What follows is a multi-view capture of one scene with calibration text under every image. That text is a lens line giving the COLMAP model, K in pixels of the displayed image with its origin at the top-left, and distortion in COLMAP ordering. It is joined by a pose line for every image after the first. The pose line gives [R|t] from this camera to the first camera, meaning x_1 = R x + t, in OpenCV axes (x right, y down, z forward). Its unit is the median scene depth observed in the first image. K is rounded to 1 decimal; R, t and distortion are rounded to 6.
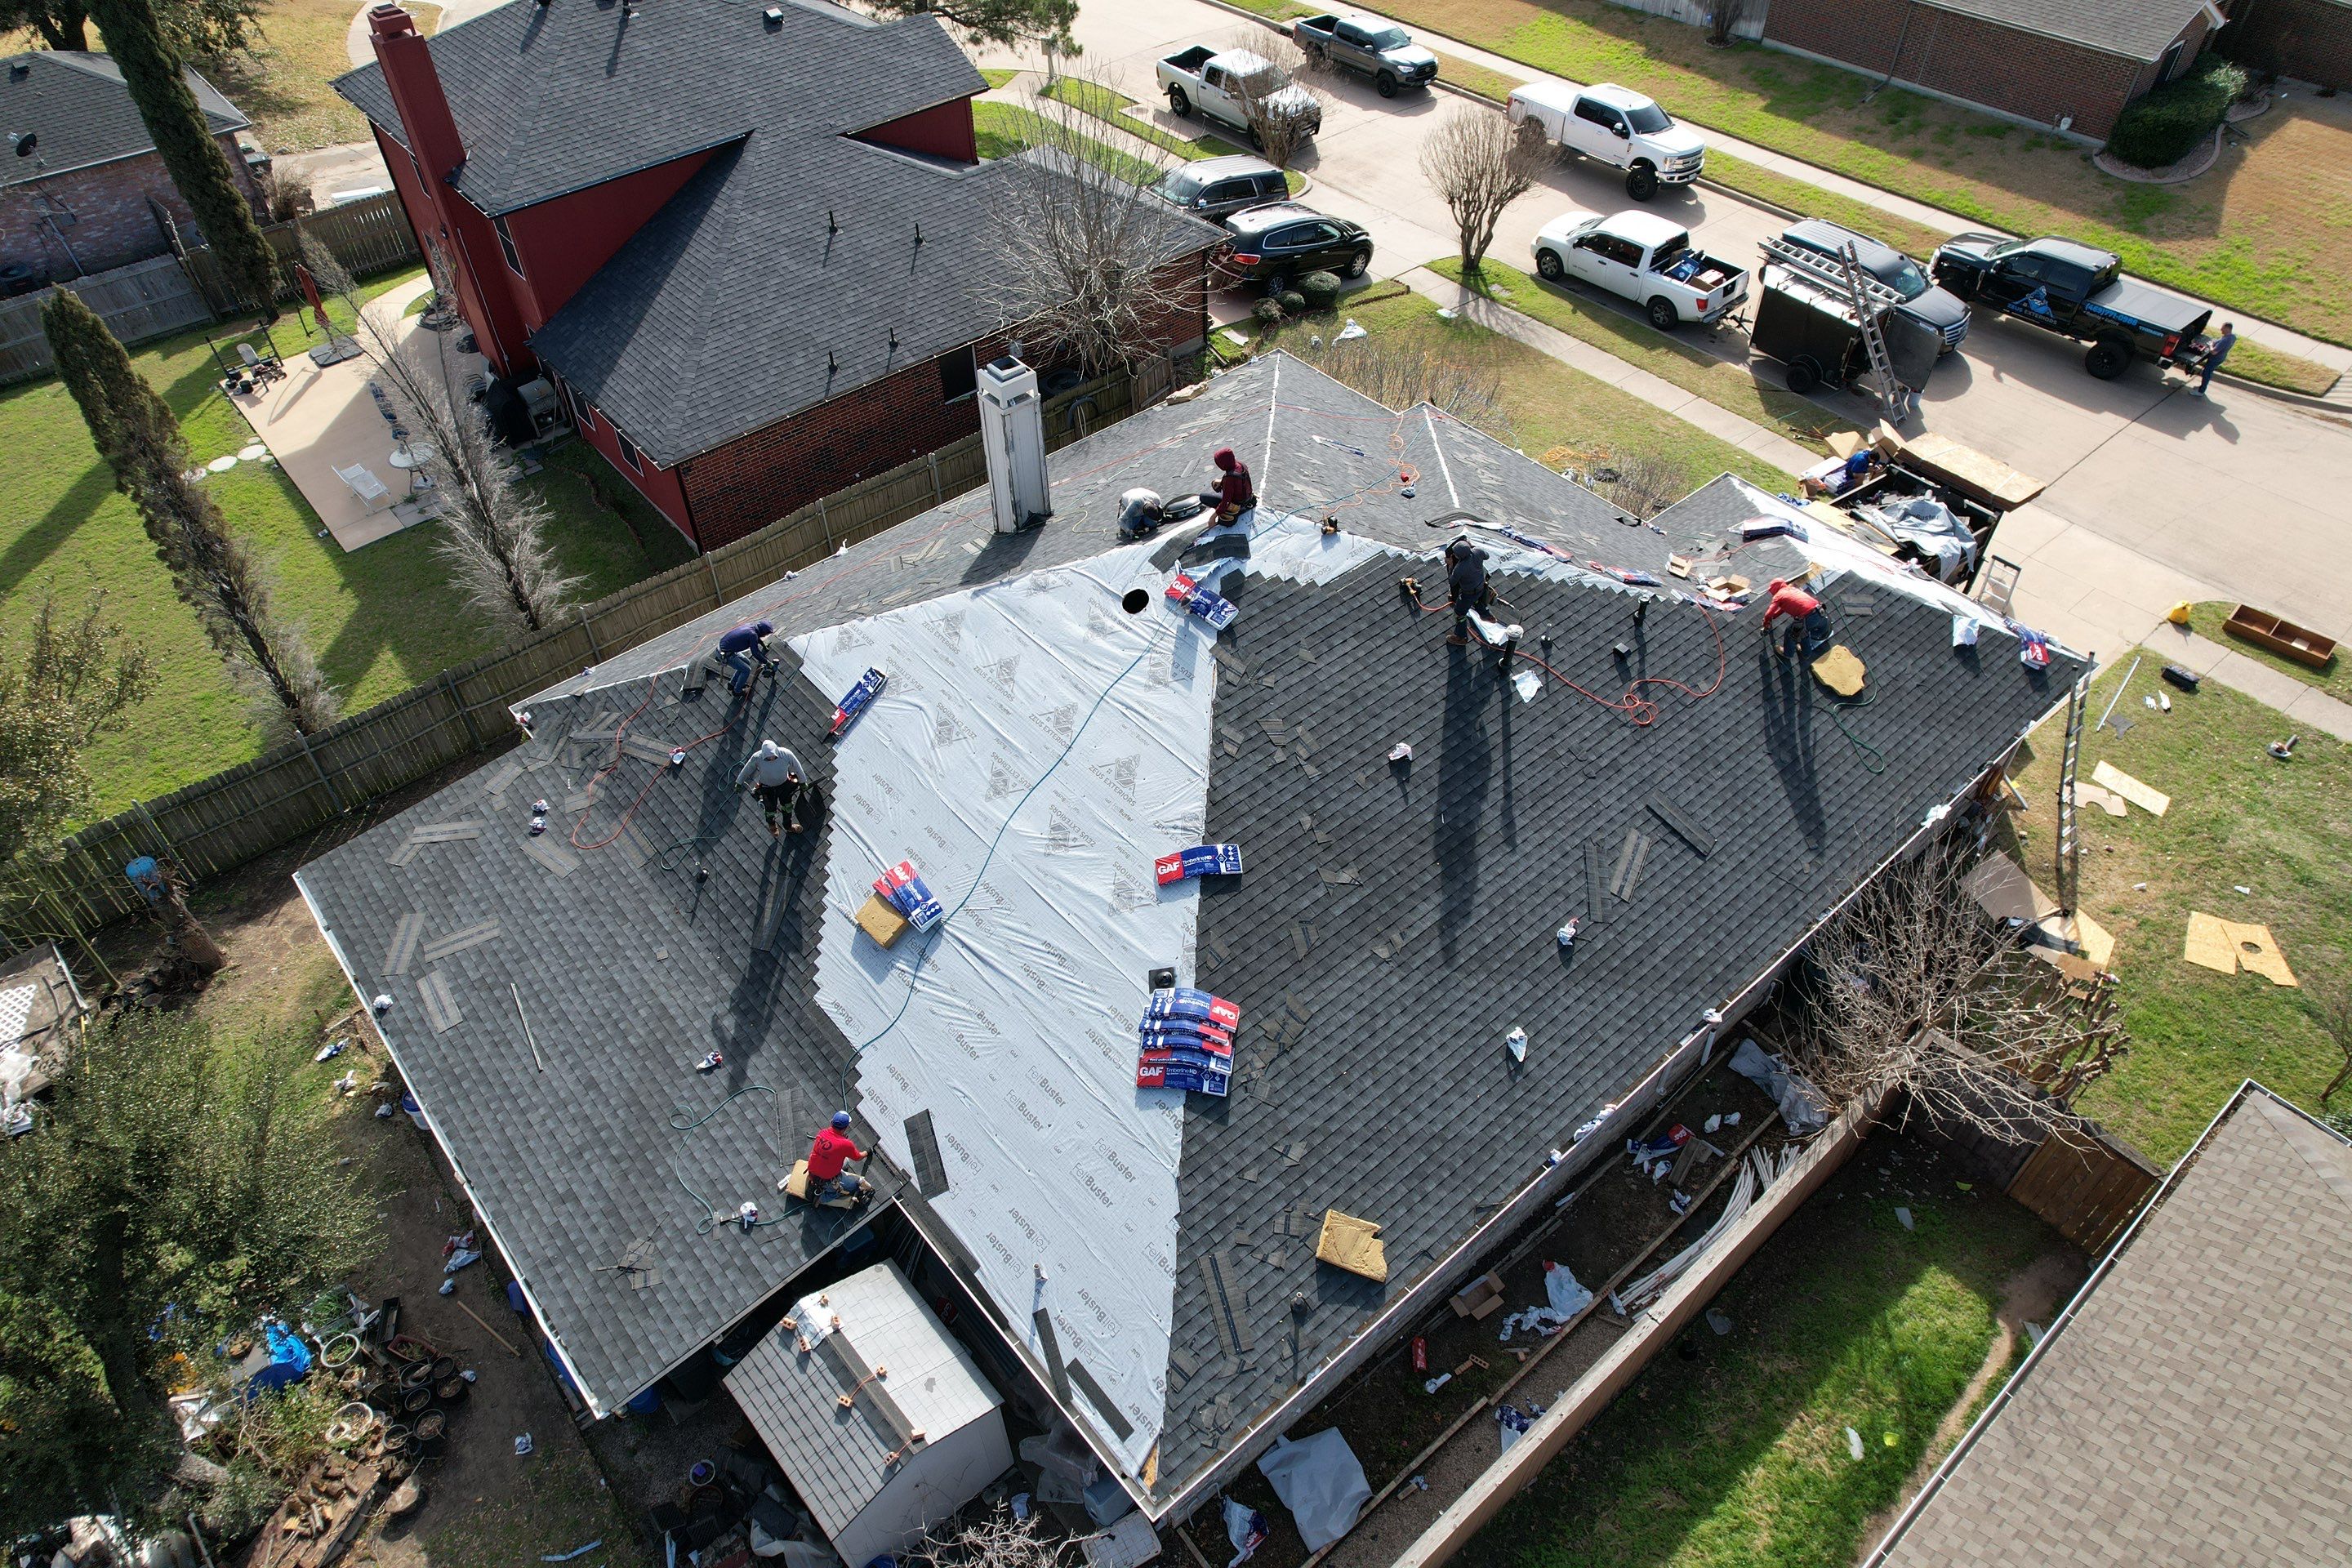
lens RADIAL K [[1505.2, 0, 1180.2], [0, 1505.2, 775.7], [0, 0, 1]] dist [-0.078990, 0.070254]
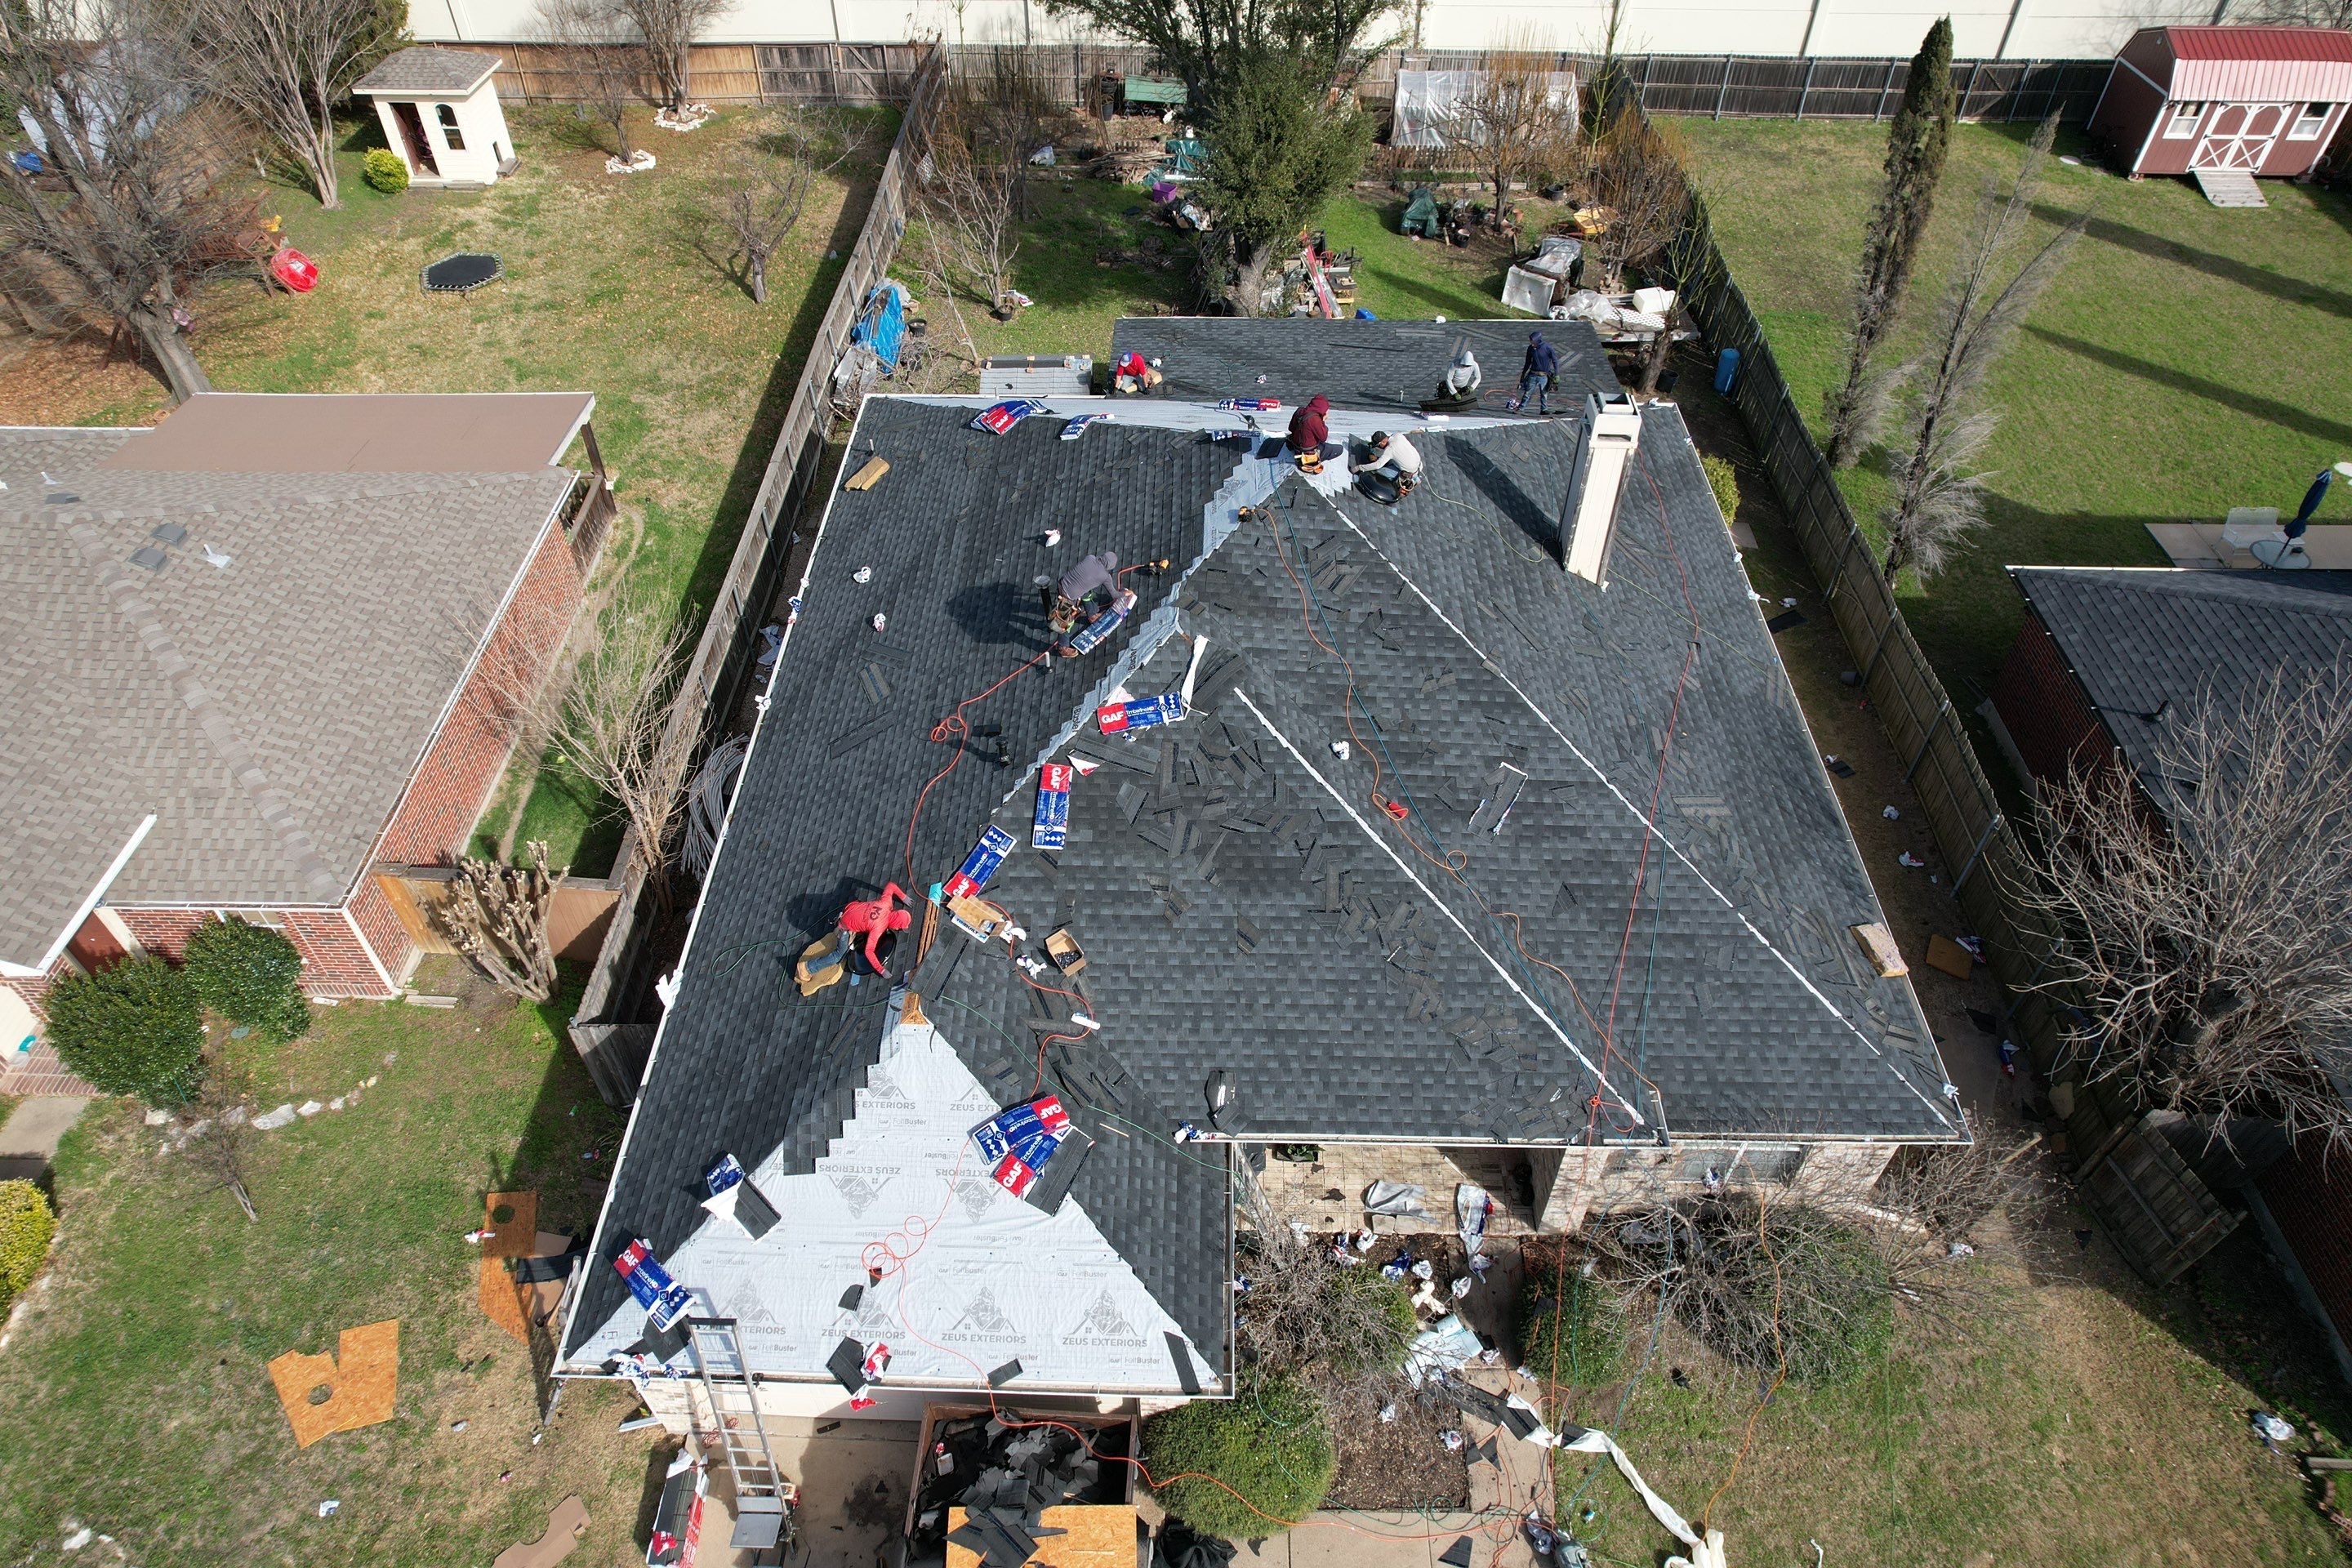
lens RADIAL K [[1505.2, 0, 1174.0], [0, 1505.2, 784.7], [0, 0, 1]] dist [-0.078990, 0.070254]
pose [[-0.665939, 0.538749, -0.516018, 0.779947], [-0.519411, 0.161656, 0.839094, -0.996674], [0.535479, 0.826811, 0.172180, 1.000032]]
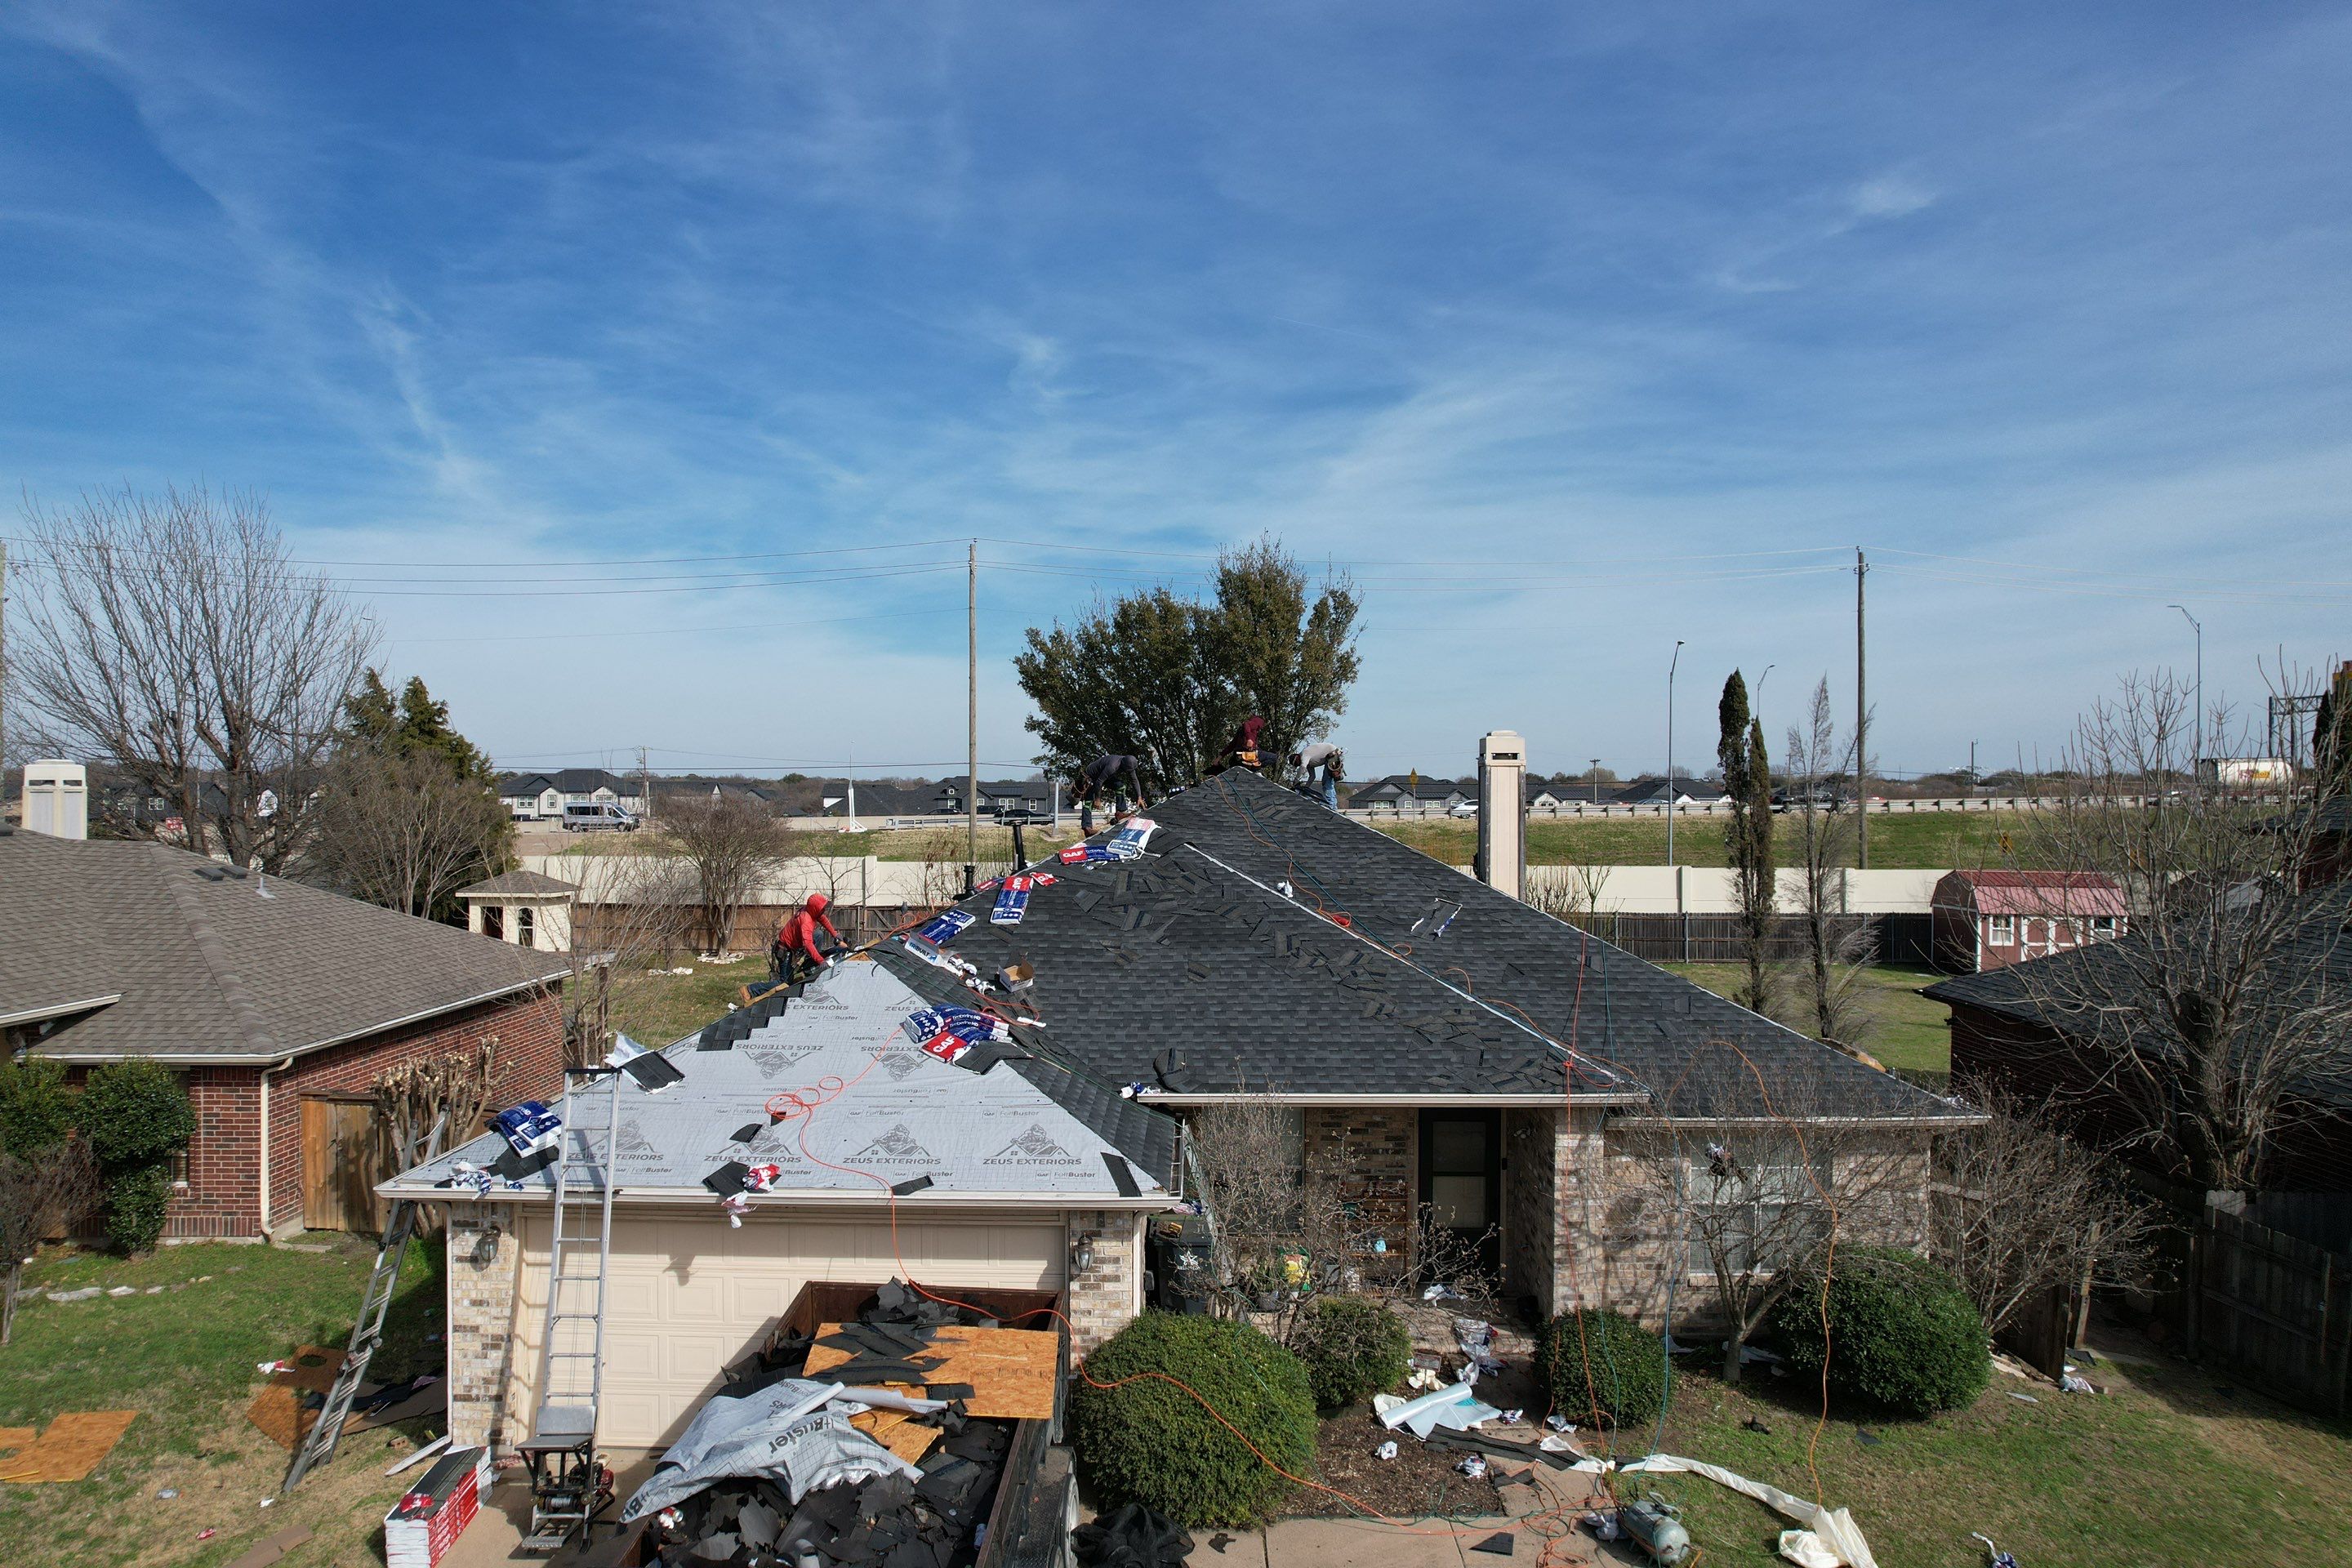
lens RADIAL K [[1505.2, 0, 1174.3], [0, 1505.2, 778.7], [0, 0, 1]] dist [-0.078990, 0.070254]
pose [[-0.658844, 0.007325, -0.752244, 1.031673], [-0.526992, 0.709098, 0.468465, -0.738429], [0.536846, 0.705072, -0.463325, 1.603607]]
